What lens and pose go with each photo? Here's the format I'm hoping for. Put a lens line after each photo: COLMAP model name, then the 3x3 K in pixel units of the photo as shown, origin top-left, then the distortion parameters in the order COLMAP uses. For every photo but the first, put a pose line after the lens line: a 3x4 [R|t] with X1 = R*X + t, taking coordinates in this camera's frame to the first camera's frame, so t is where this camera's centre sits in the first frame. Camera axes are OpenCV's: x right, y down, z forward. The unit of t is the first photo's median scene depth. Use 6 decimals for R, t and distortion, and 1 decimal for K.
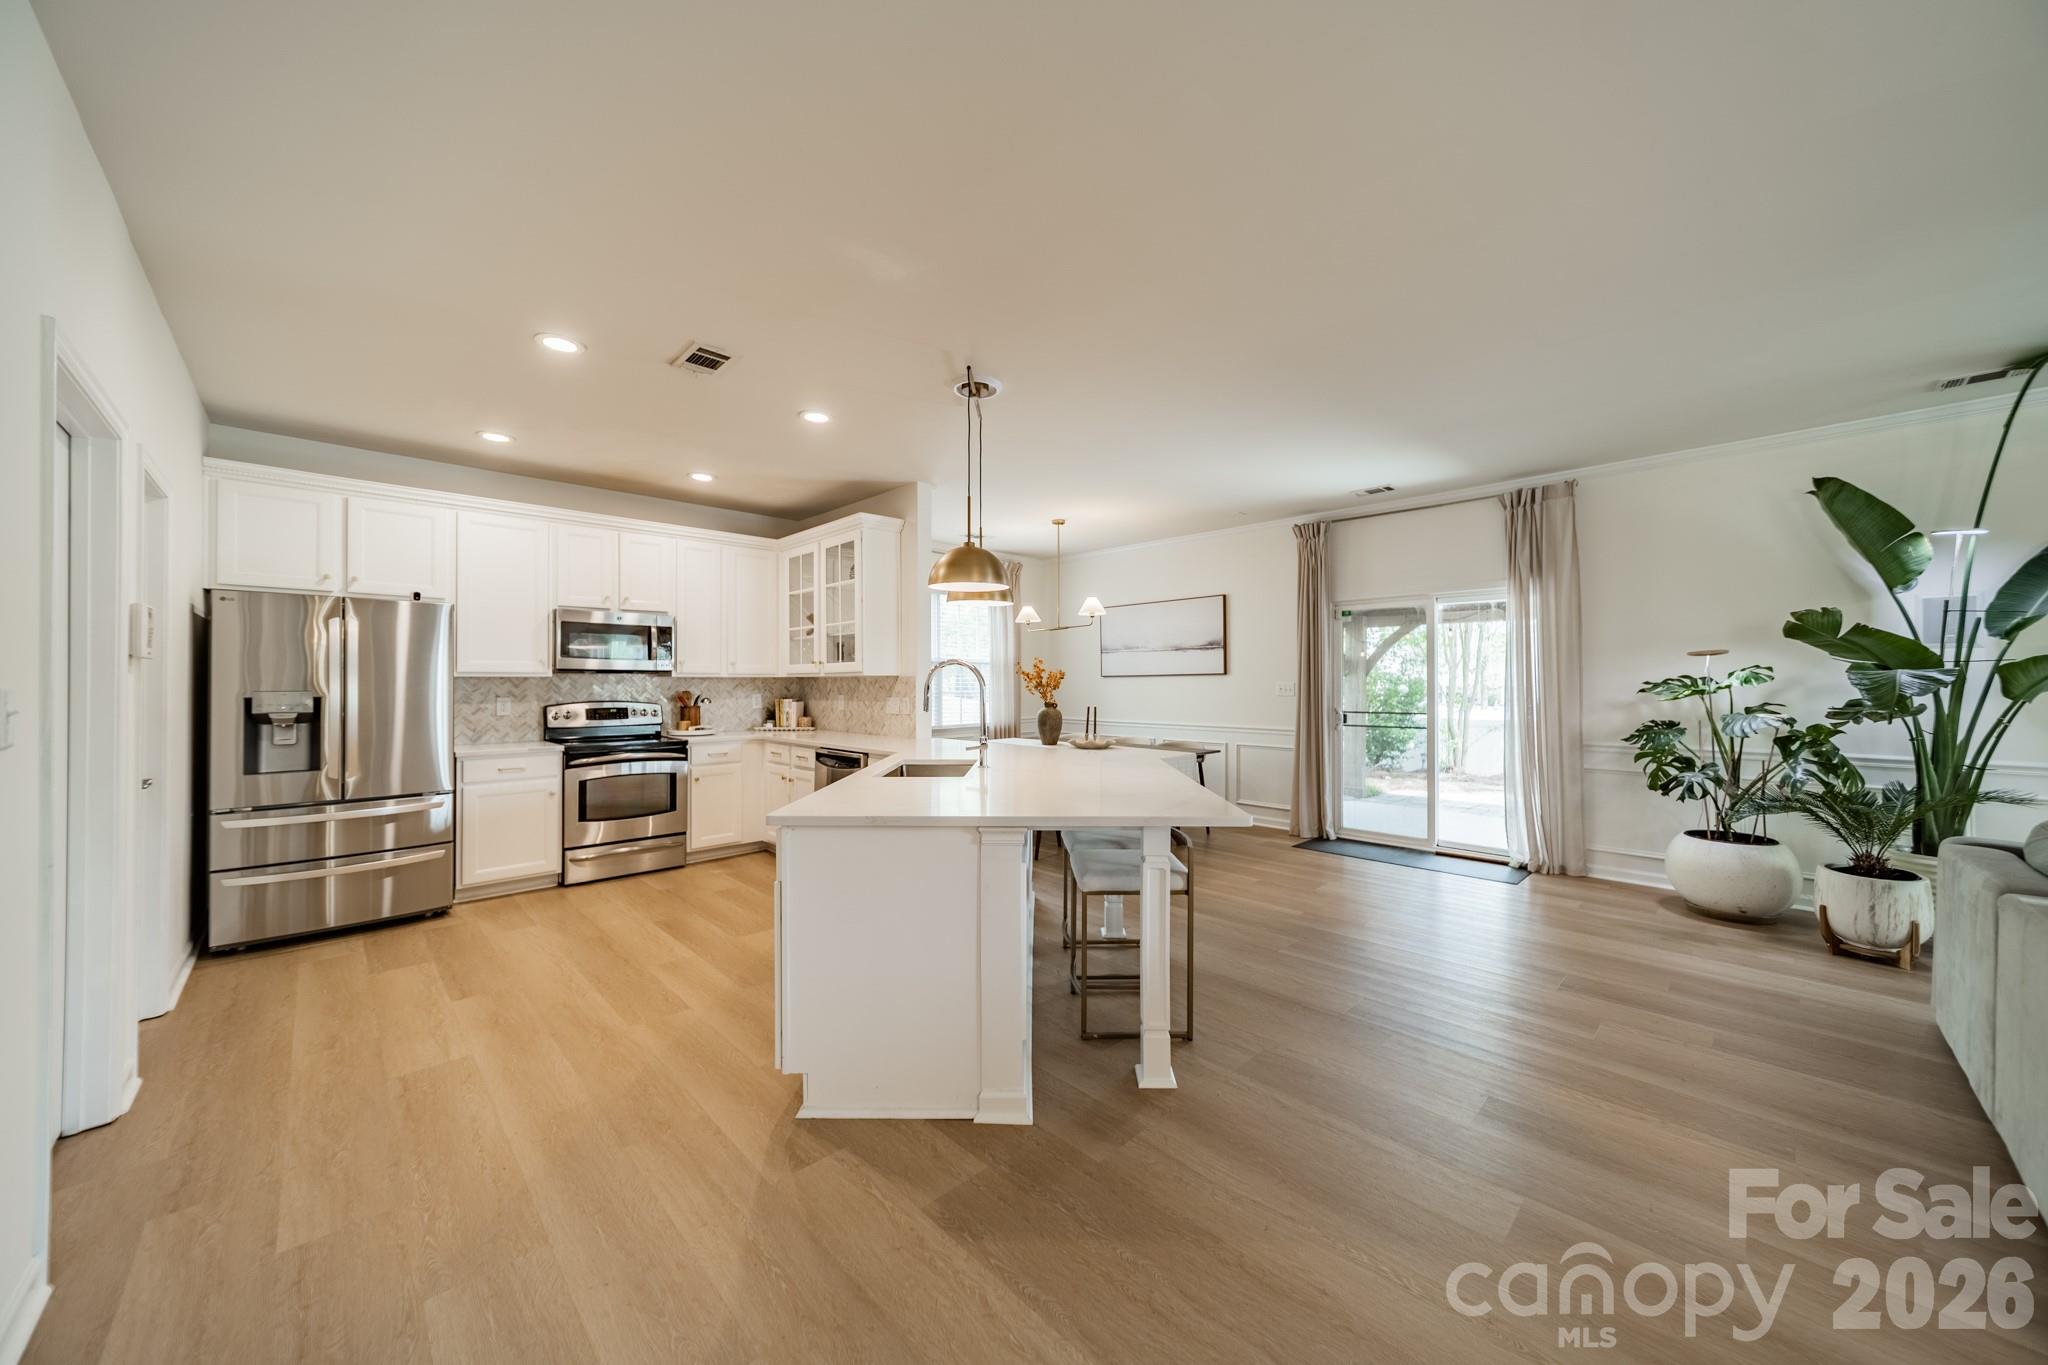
lens RADIAL K [[719.7, 0, 1027.9], [0, 719.7, 679.6], [0, 0, 1]] dist [0.007149, -0.000280]
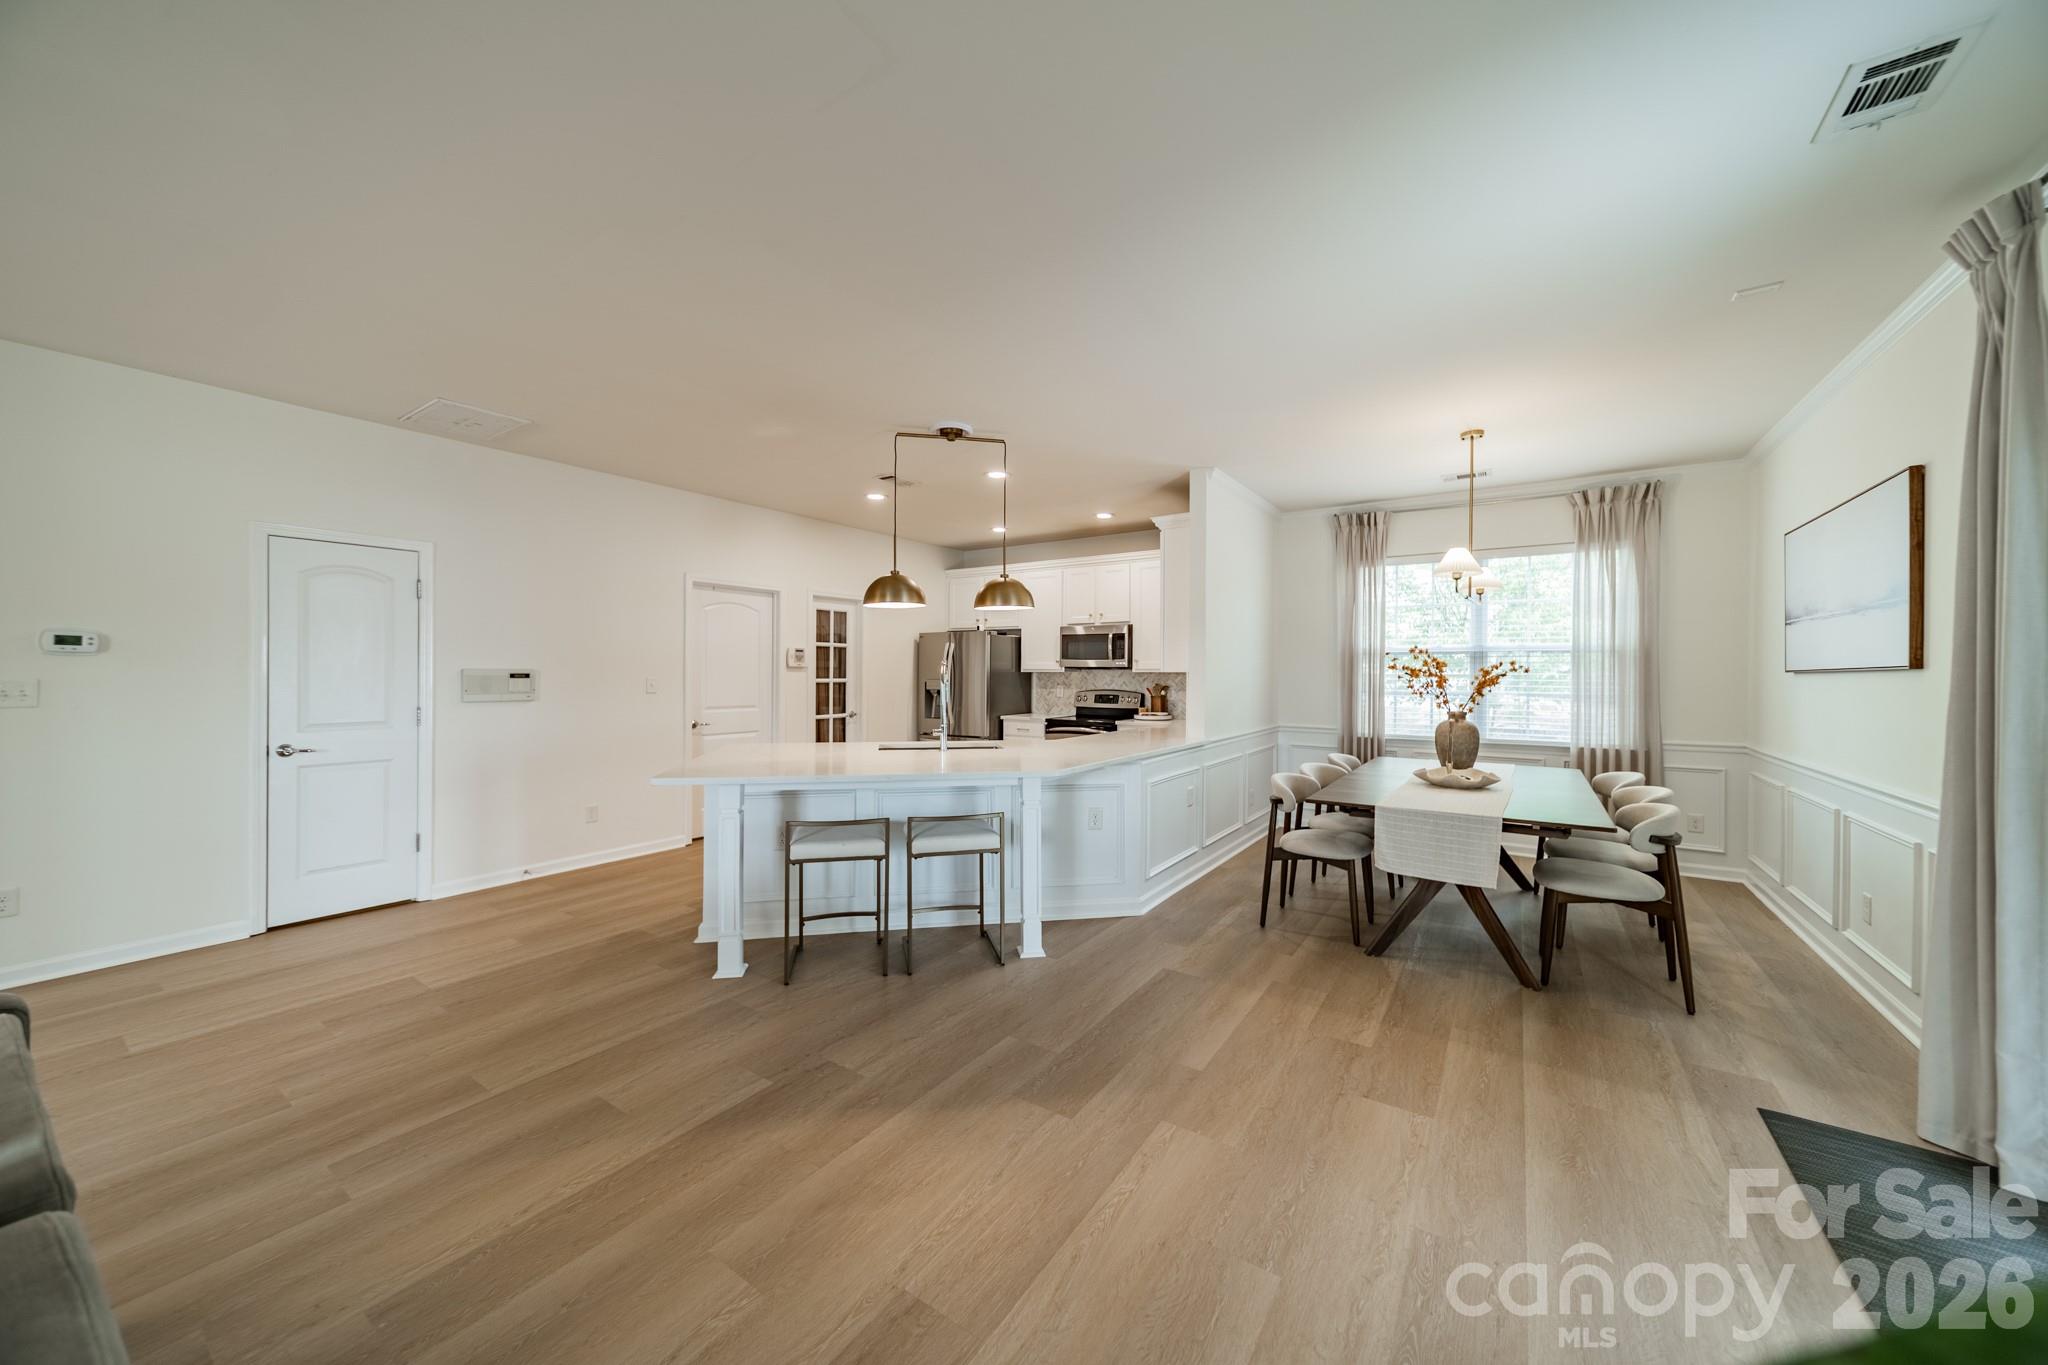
lens RADIAL K [[719.7, 0, 1029.2], [0, 719.7, 677.2], [0, 0, 1]] dist [0.007149, -0.000280]
pose [[0.201529, 0.009792, -0.979434, 0.864632], [-0.000860, 0.999951, 0.009820, -0.008728], [0.979482, -0.001136, 0.201528, 0.685389]]
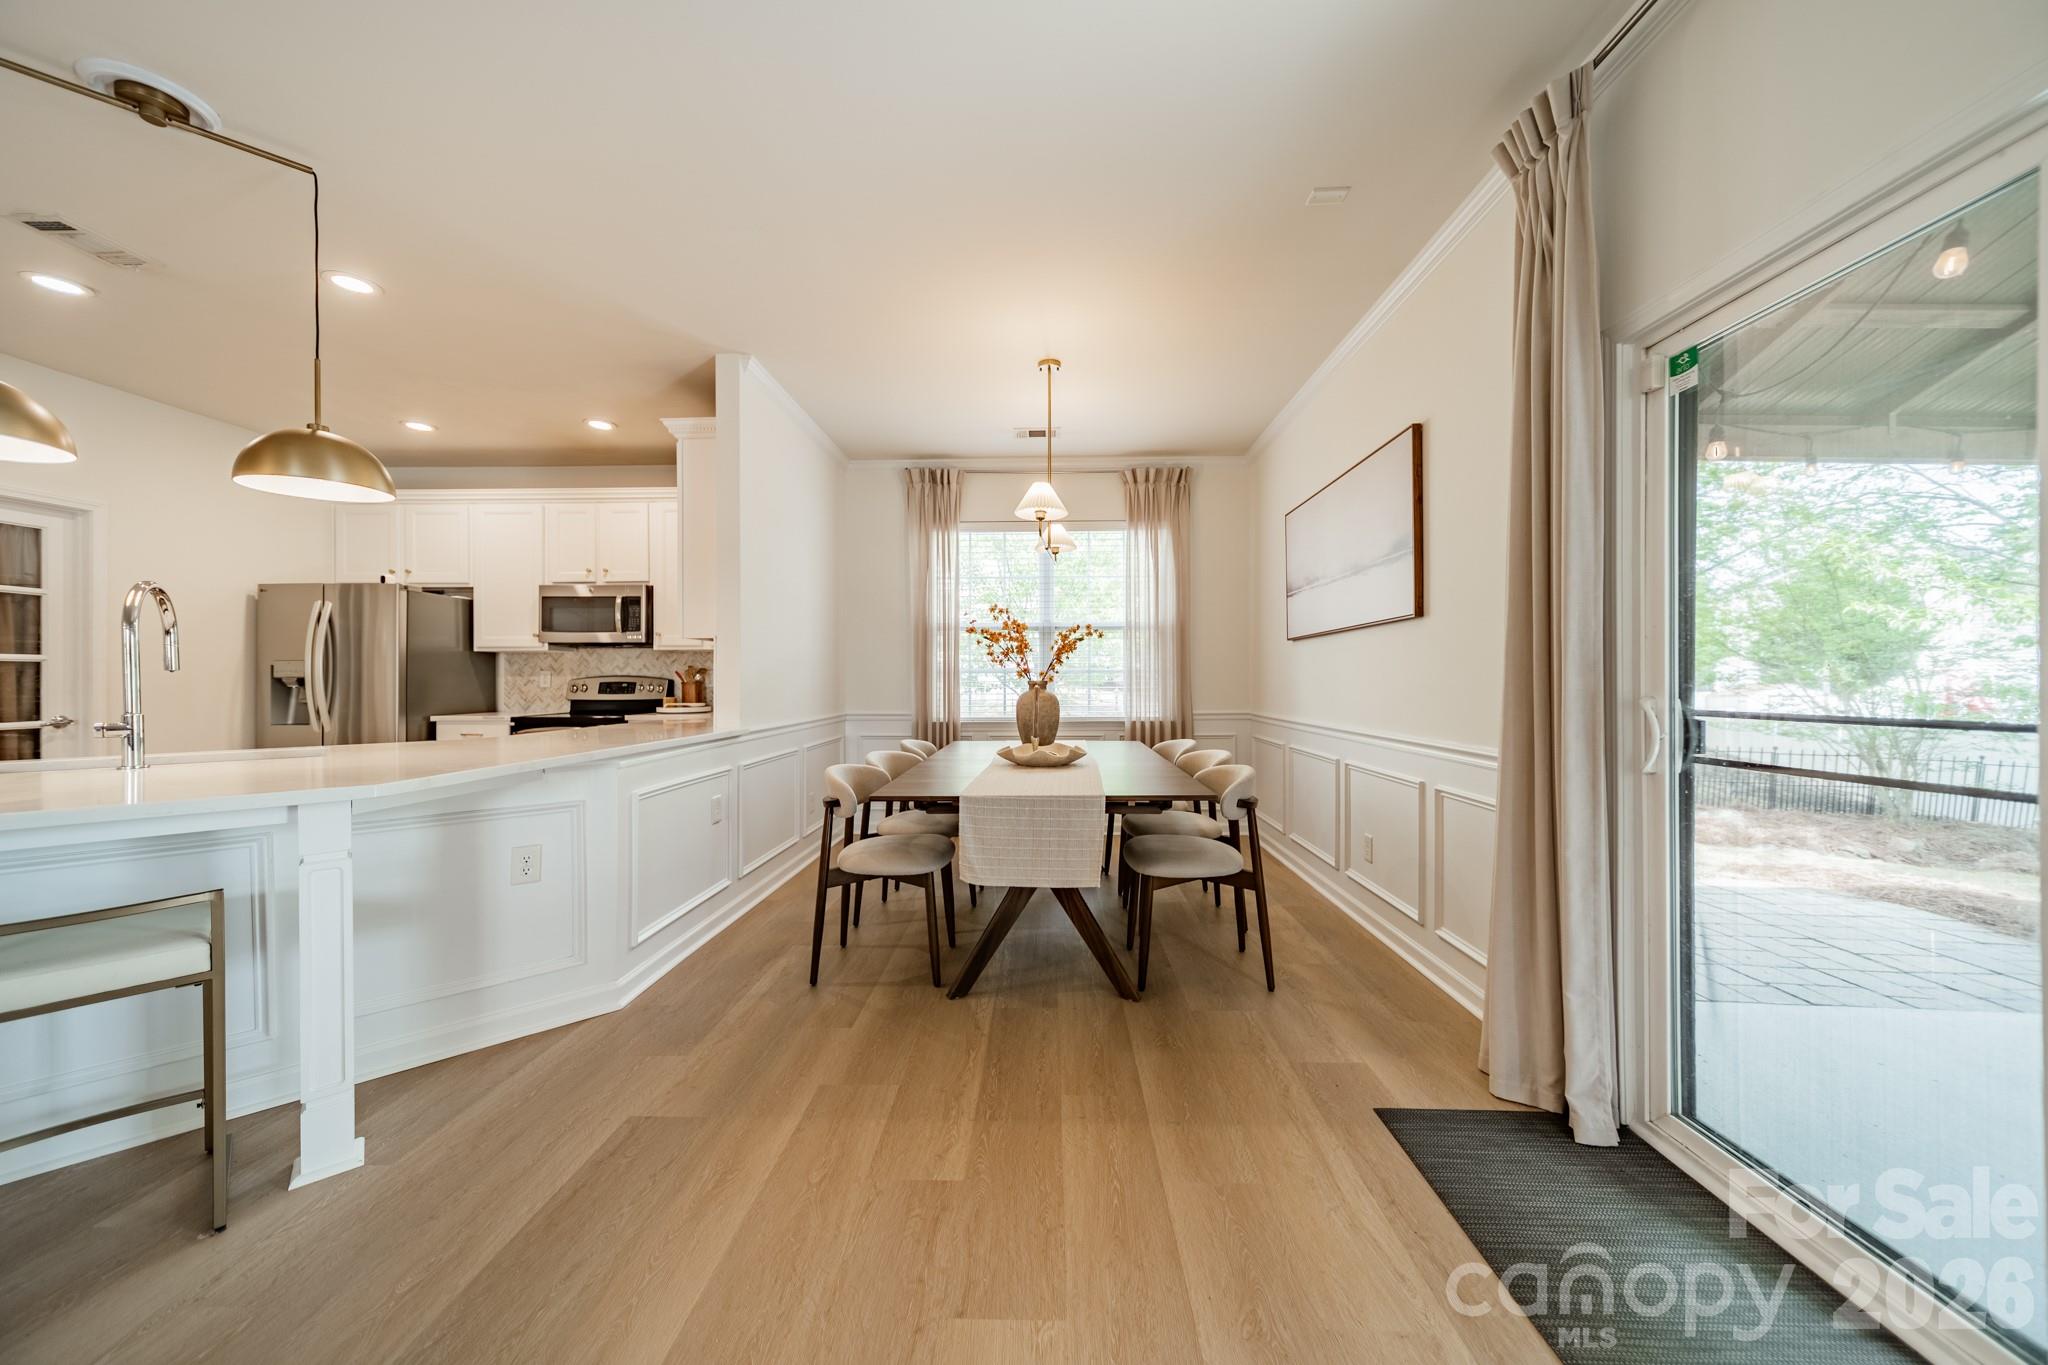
lens RADIAL K [[719.7, 0, 1028.7], [0, 719.7, 680.8], [0, 0, 1]] dist [0.007149, -0.000280]
pose [[0.694724, 0.000909, -0.719276, 0.637573], [0.004594, 0.999973, 0.005702, 0.040642], [0.719262, -0.007266, 0.694701, 0.844884]]
